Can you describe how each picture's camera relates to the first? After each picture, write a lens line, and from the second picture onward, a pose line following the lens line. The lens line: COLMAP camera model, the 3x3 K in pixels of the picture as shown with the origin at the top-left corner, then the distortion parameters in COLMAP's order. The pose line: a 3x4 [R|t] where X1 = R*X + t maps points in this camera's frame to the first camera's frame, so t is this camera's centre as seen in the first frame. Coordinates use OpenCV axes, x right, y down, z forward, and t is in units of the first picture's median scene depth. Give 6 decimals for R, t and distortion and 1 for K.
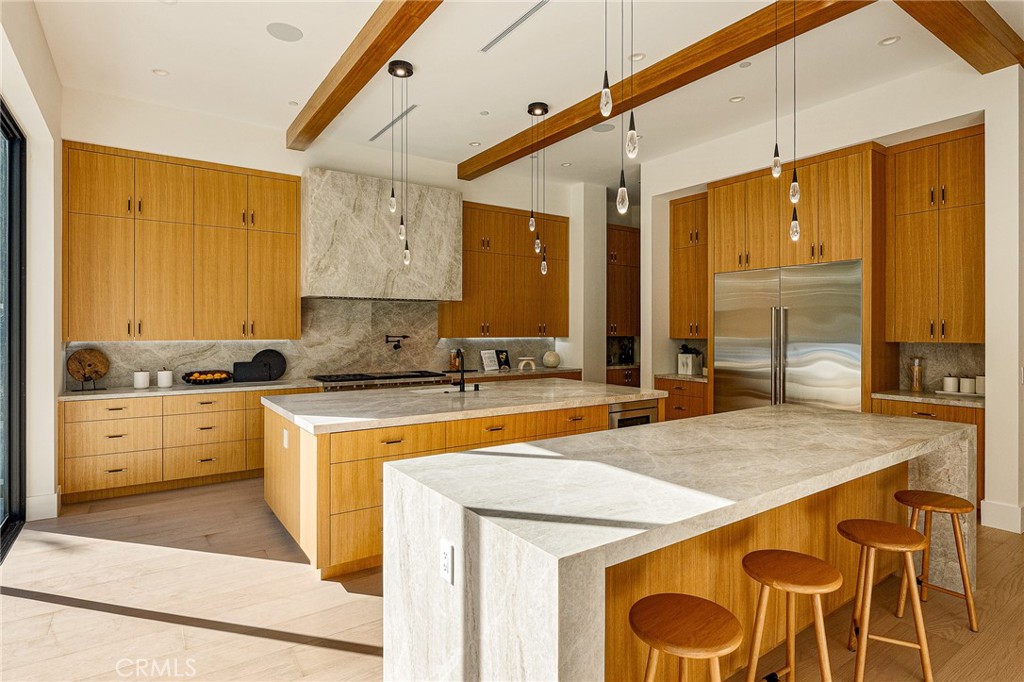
lens RADIAL K [[536.3, 0, 509.5], [0, 536.3, 329.5], [0, 0, 1]] dist [-0.003708, -0.000513]
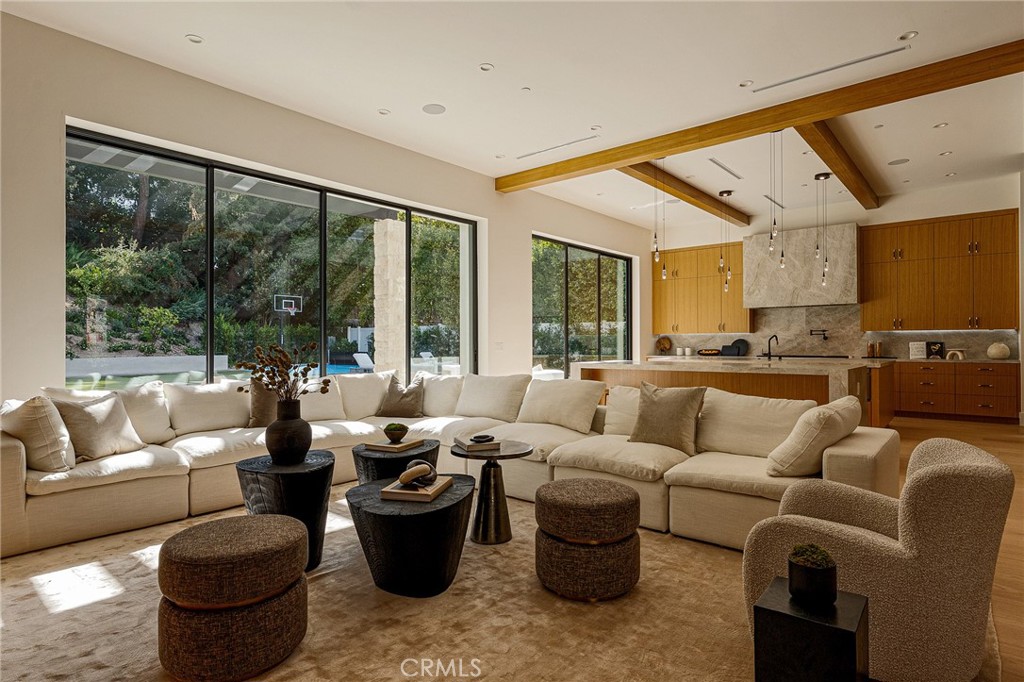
lens RADIAL K [[554.2, 0, 512.0], [0, 554.2, 341.0], [0, 0, 1]] dist [-0.004461, -0.000957]
pose [[0.259748, -0.005132, -0.965663, 1.092578], [0.002842, 0.999986, -0.004550, 0.048356], [0.965672, -0.001562, 0.259759, -0.210107]]
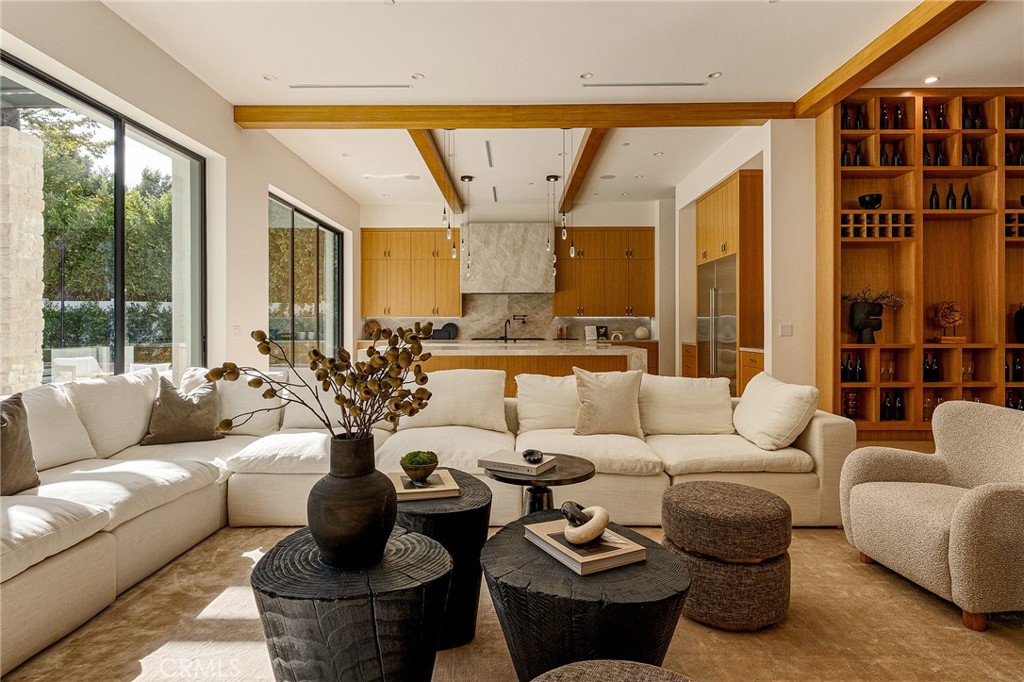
lens RADIAL K [[556.2, 0, 510.8], [0, 556.2, 326.2], [0, 0, 1]] dist [-0.002906, -0.000271]
pose [[0.819660, -0.001926, -0.572847, 0.782589], [0.001722, 0.999998, -0.000899, 0.049010], [0.572848, -0.000249, 0.819662, -0.429640]]
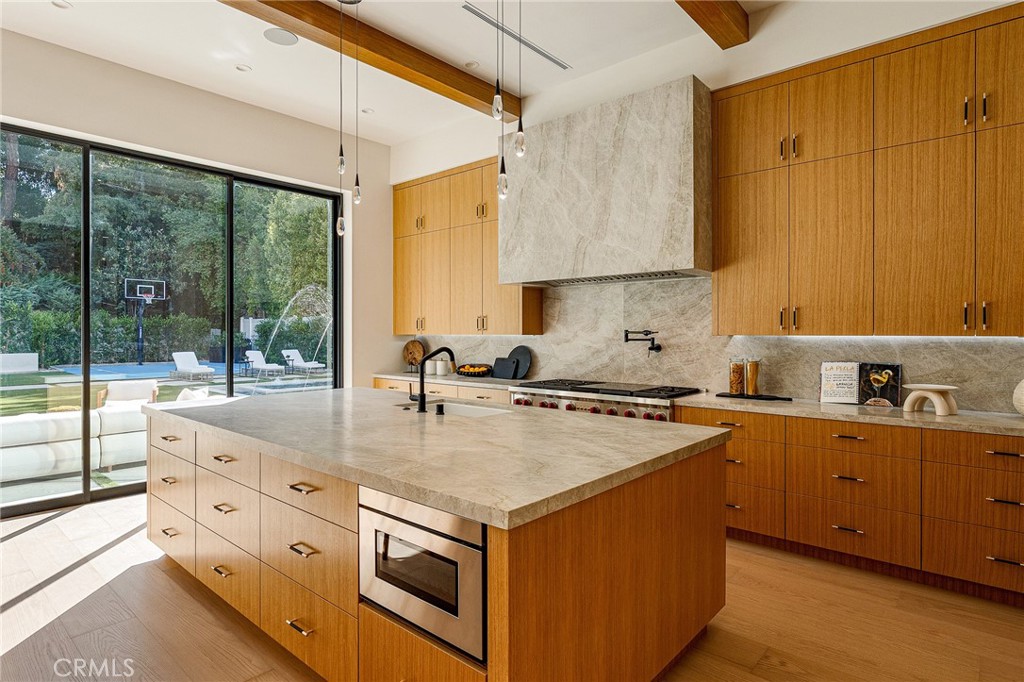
lens RADIAL K [[551.5, 0, 513.8], [0, 551.5, 333.4], [0, 0, 1]] dist [-0.003035, -0.000356]
pose [[0.248577, -0.001132, -0.968611, 0.449383], [-0.000354, 0.999999, -0.001260, 0.016264], [0.968612, 0.000656, 0.248576, 0.717520]]
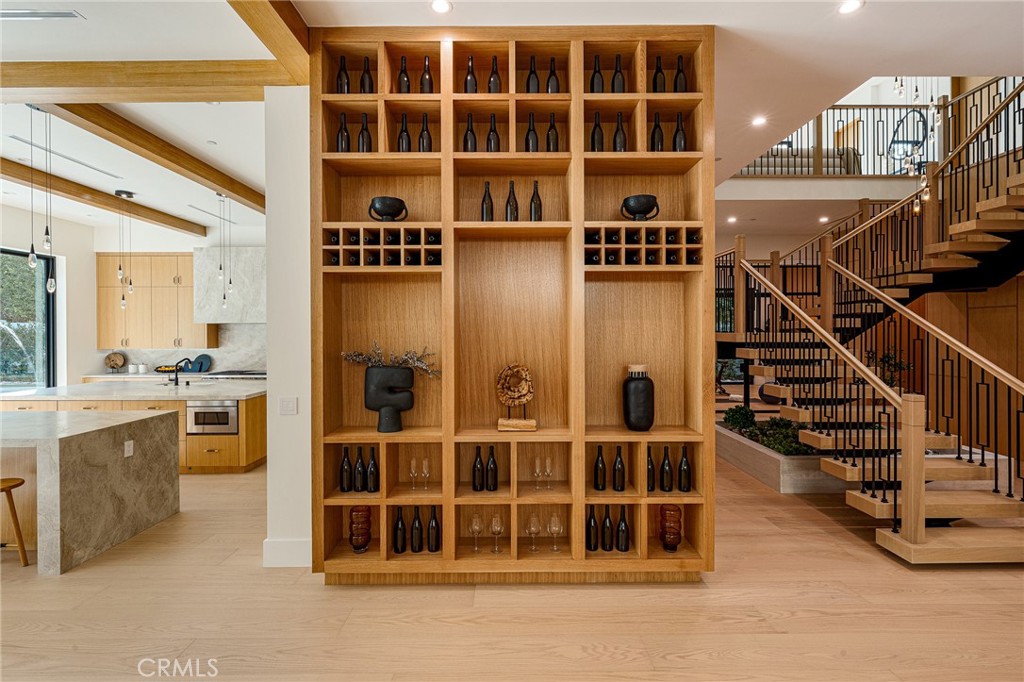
lens RADIAL K [[446.9, 0, 511.7], [0, 446.9, 331.7], [0, 0, 1]] dist [0.000899, -0.000359]
pose [[0.825934, -0.004482, -0.563749, 1.122272], [0.005377, 0.999986, -0.000072, -0.028190], [0.563742, -0.002972, 0.825946, 0.356896]]
